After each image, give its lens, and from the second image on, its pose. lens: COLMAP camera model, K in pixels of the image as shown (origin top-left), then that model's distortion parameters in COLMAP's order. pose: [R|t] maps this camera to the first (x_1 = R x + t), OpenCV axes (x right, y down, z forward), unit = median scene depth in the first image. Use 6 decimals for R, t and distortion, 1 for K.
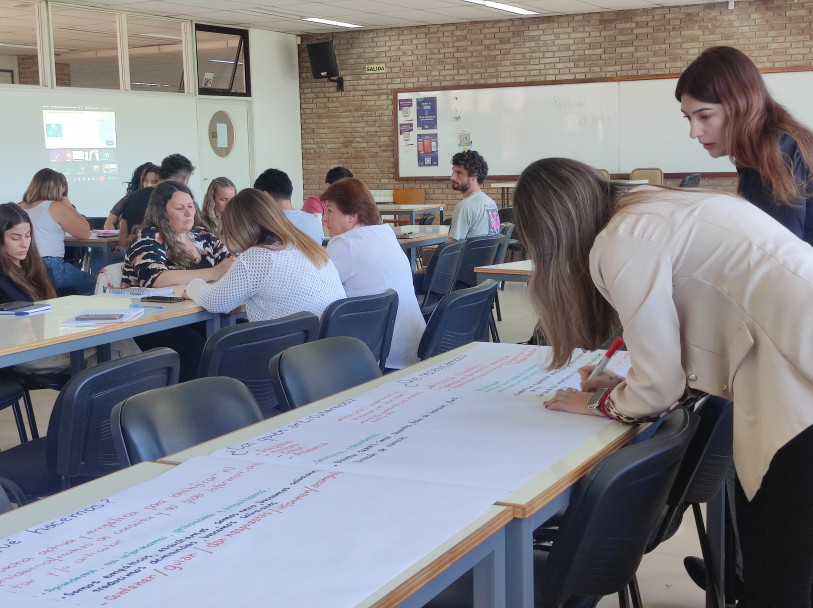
lens RADIAL K [[1208.9, 0, 406.5], [0, 1208.9, 304.0], [0, 0, 1]] dist [0.083946, -0.235878]
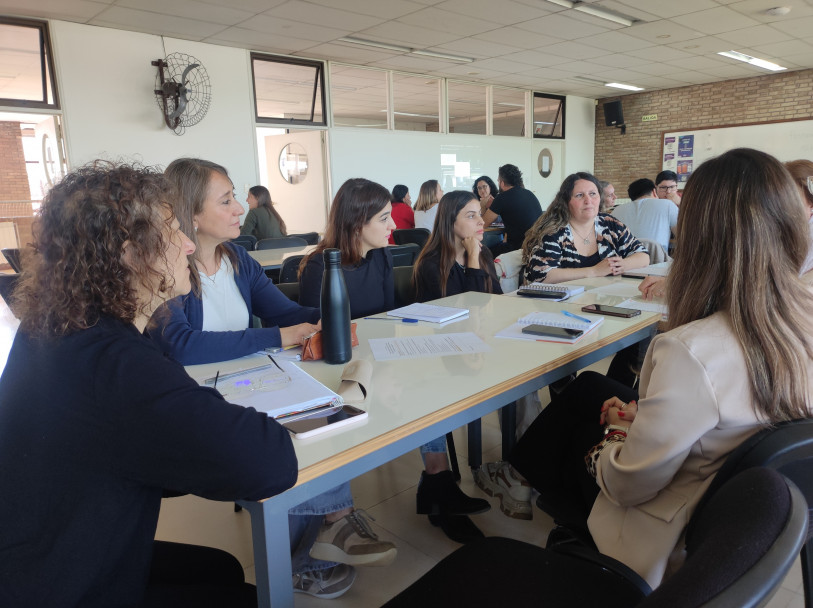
lens RADIAL K [[607.9, 0, 406.5], [0, 607.9, 304.0], [0, 0, 1]] dist [0.018687, 0.006090]
pose [[0.944719, 0.057618, -0.322780, -0.054065], [-0.034190, 0.996383, 0.077793, -0.010673], [0.326095, -0.062456, 0.943272, 0.165385]]
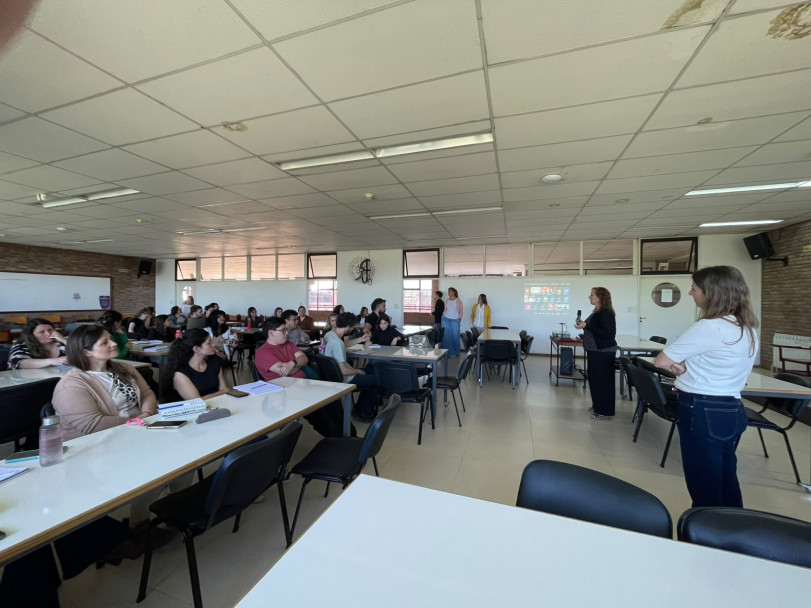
lens RADIAL K [[327.7, 0, 405.5], [0, 327.7, 304.0], [0, 0, 1]] dist [0.000105, -0.000398]
pose [[0.167186, 0.034508, -0.985321, 0.268189], [-0.134950, 0.990782, 0.011801, -0.076423], [0.976646, 0.130996, 0.170302, 0.512992]]
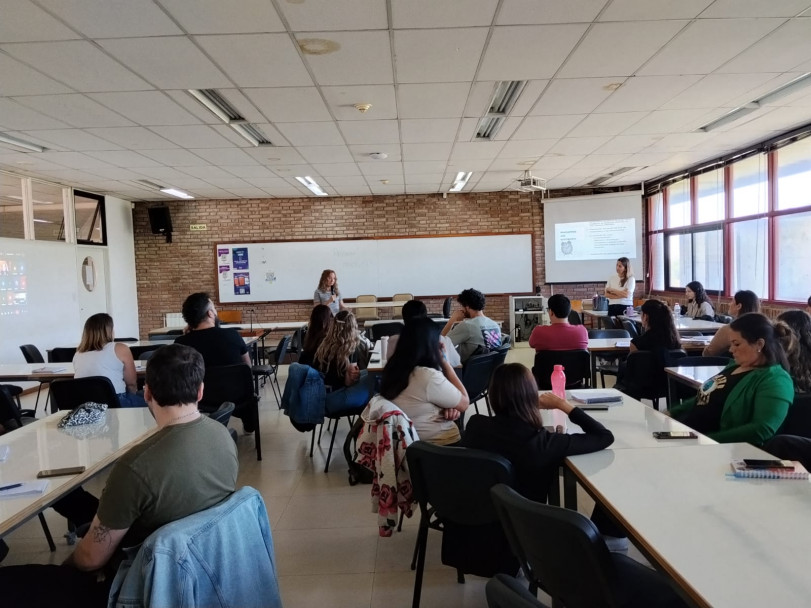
lens RADIAL K [[699.4, 0, 405.5], [0, 699.4, 304.0], [0, 0, 1]] dist [0.064830, -0.009840]
pose [[0.882374, -0.028417, 0.469690, -0.205377], [0.070542, 0.994883, -0.072330, -0.028789], [-0.465231, 0.096955, 0.879864, 0.174420]]
